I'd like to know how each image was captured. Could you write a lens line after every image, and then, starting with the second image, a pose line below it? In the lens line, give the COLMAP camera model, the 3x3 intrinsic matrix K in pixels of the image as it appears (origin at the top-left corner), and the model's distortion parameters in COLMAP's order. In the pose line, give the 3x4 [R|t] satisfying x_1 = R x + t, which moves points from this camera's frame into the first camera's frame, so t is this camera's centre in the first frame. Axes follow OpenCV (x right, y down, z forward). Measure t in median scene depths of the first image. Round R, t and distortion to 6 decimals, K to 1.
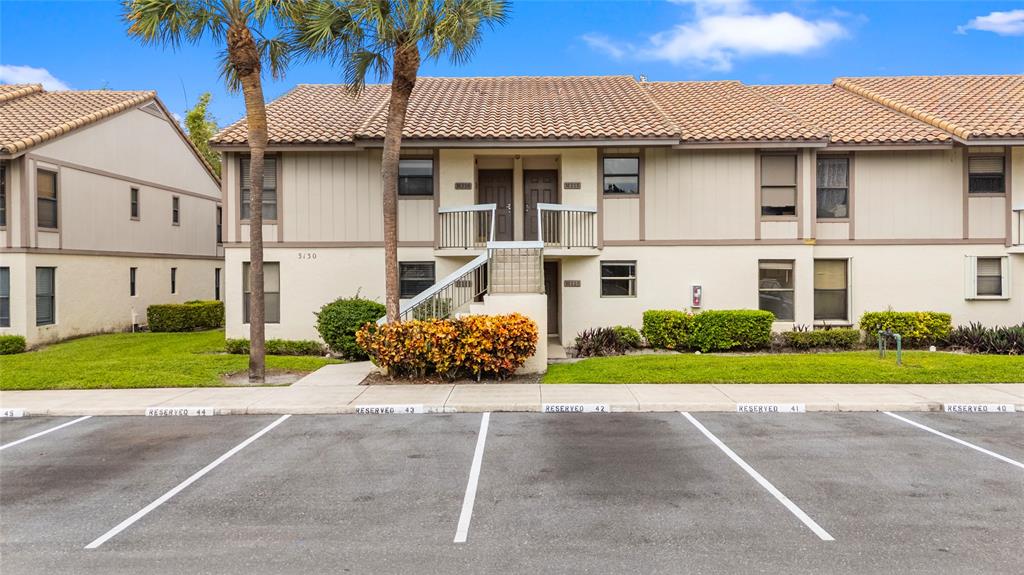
lens RADIAL K [[696.3, 0, 512.0], [0, 696.3, 287.5], [0, 0, 1]] dist [0.097328, -0.089452]
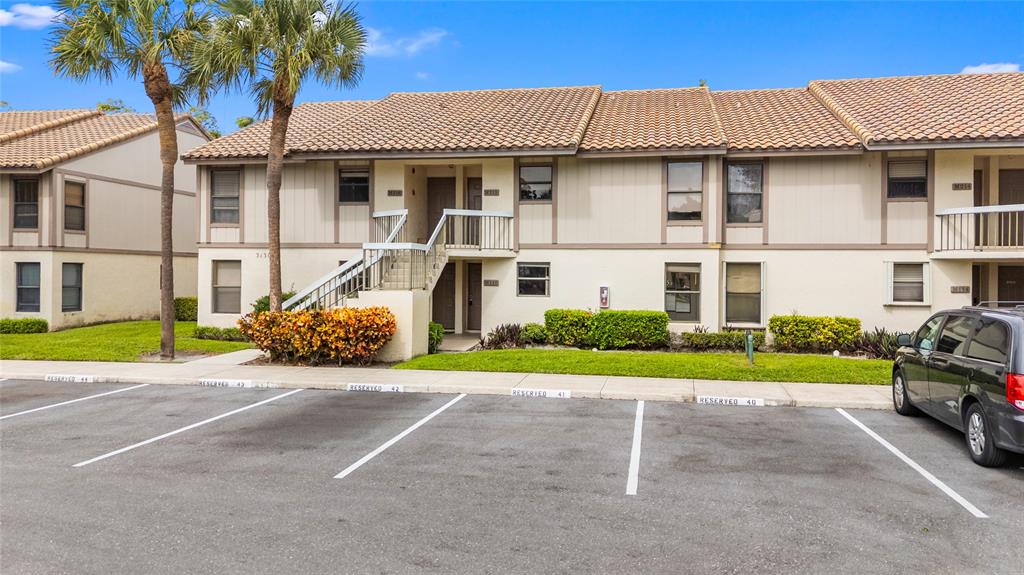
lens RADIAL K [[696.3, 0, 512.0], [0, 696.3, 287.5], [0, 0, 1]] dist [0.097328, -0.089452]
pose [[0.985728, 0.016324, -0.167551, 0.300906], [-0.017101, 0.999849, -0.003200, 0.004136], [0.167473, 0.006020, 0.985858, -0.060126]]
